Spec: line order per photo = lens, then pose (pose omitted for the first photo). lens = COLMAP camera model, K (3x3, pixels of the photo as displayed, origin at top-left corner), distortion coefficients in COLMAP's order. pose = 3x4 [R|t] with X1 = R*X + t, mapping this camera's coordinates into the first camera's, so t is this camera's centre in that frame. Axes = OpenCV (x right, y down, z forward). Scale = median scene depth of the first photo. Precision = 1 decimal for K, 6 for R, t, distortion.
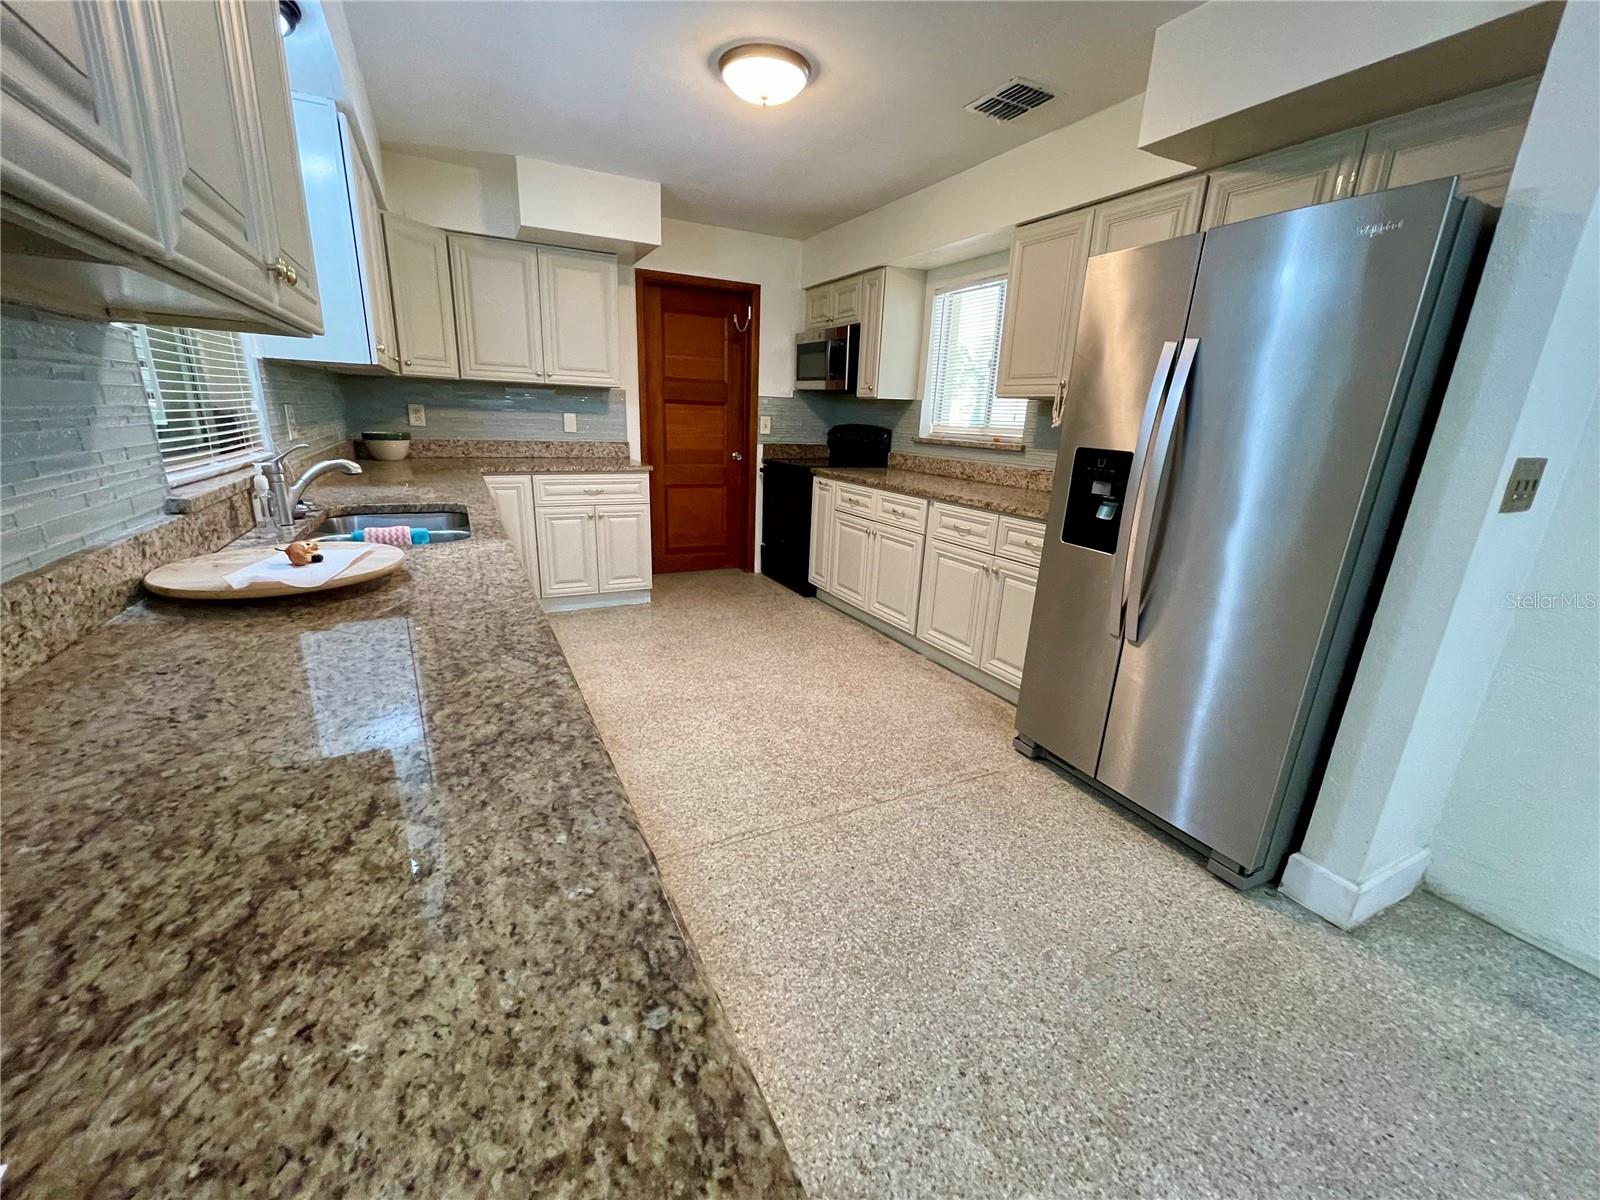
lens RADIAL K [[645.8, 0, 790.1], [0, 645.8, 604.6], [0, 0, 1]] dist [-0.004689, 0.000346]
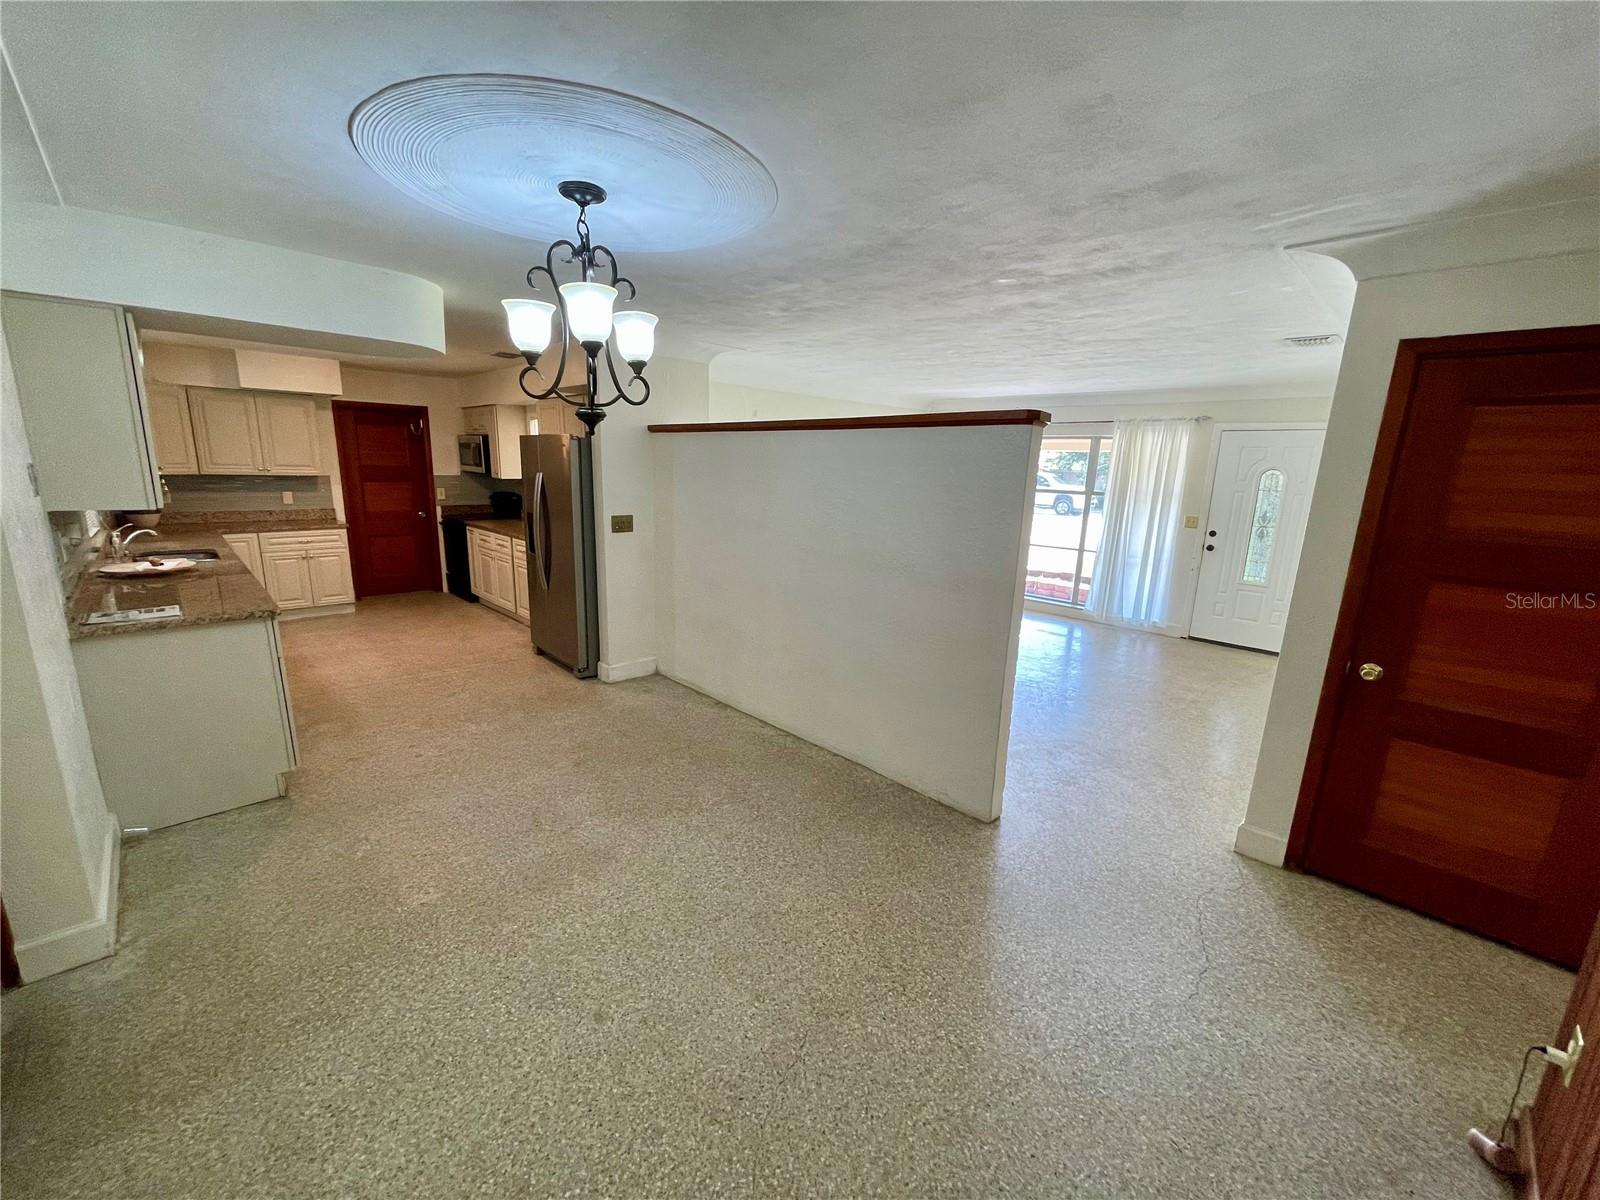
lens RADIAL K [[645.8, 0, 790.1], [0, 645.8, 604.6], [0, 0, 1]] dist [-0.004689, 0.000346]
pose [[0.955780, -0.074200, 0.284569, 0.389538], [0.092319, 0.994434, -0.050779, 0.176564], [-0.279217, 0.074804, 0.957310, -0.873032]]
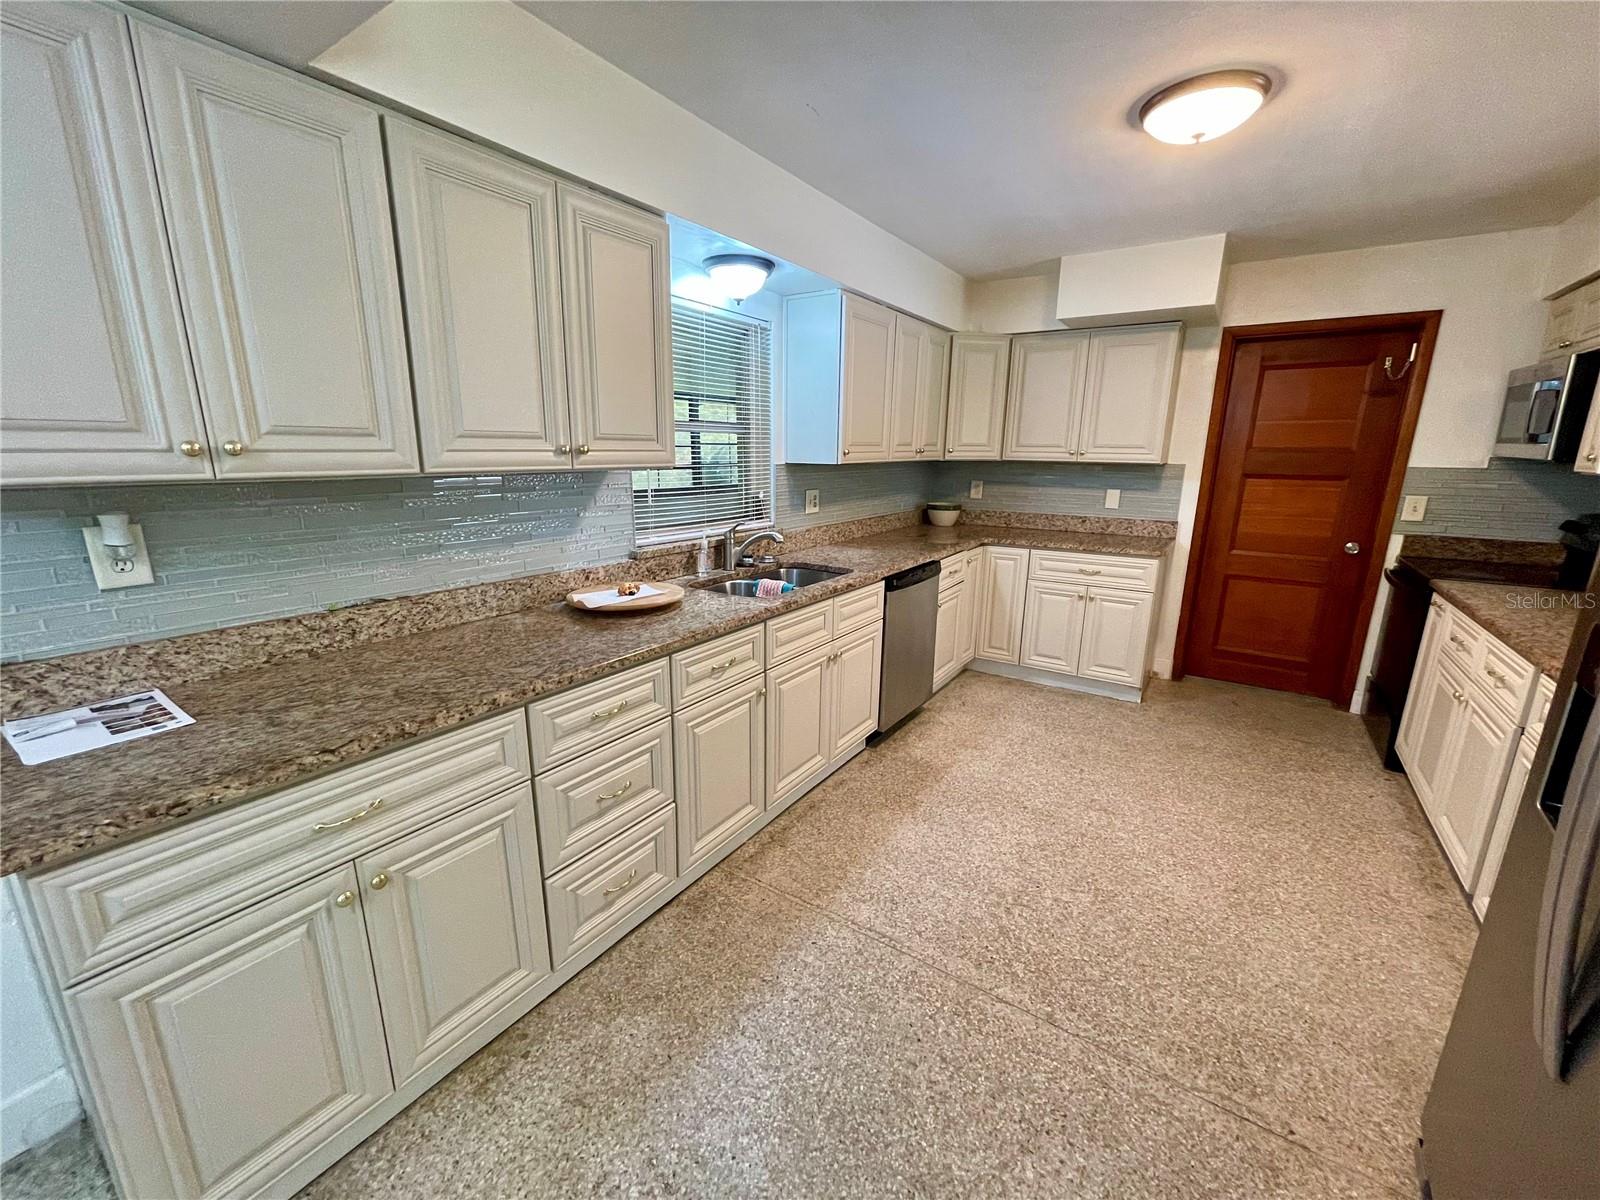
lens RADIAL K [[648.8, 0, 798.8], [0, 648.8, 604.9], [0, 0, 1]] dist [0.001033, 0.000347]
pose [[0.483842, 0.172915, -0.857903, 0.334777], [-0.240494, 0.968817, 0.059637, -0.084942], [0.841463, 0.177465, 0.510340, 0.161430]]
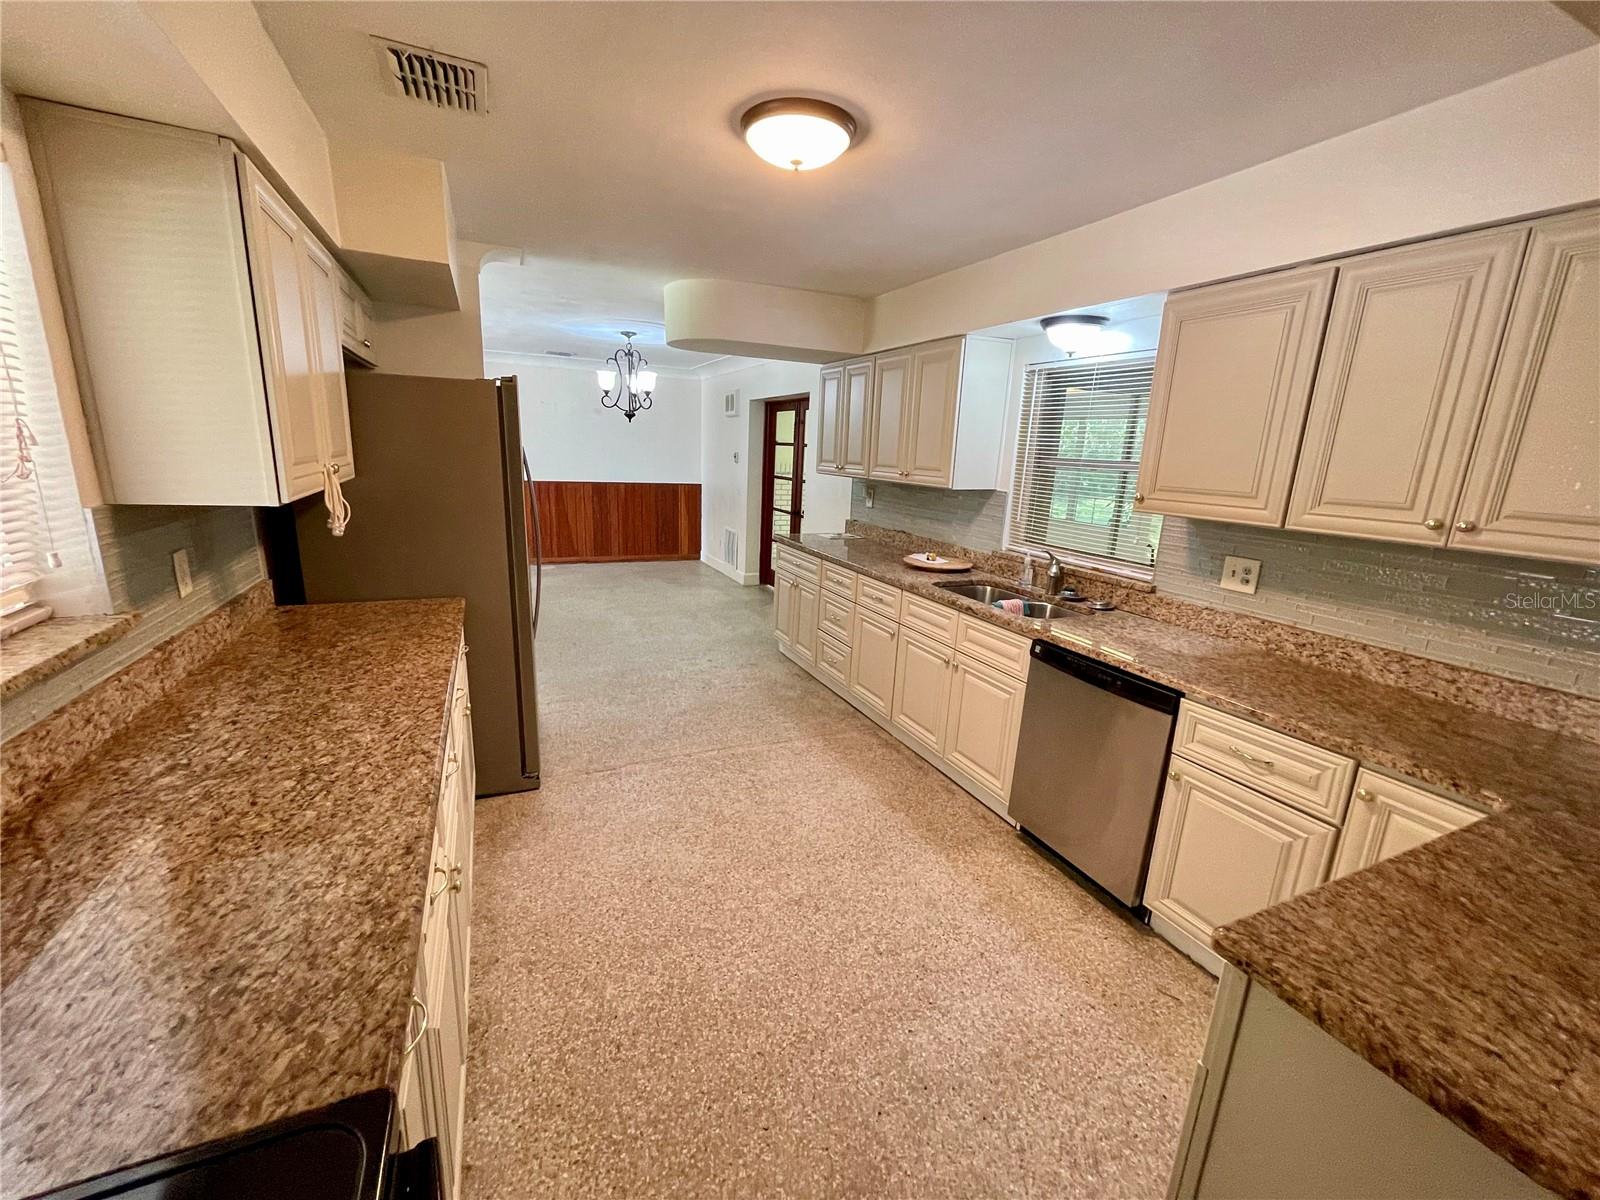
lens RADIAL K [[645.8, 0, 790.1], [0, 645.8, 604.6], [0, 0, 1]] dist [-0.004689, 0.000346]
pose [[-0.995700, -0.087809, 0.029530, -0.065821], [-0.060781, 0.859747, 0.507091, -0.456141], [-0.069915, 0.503115, -0.861387, 1.242182]]
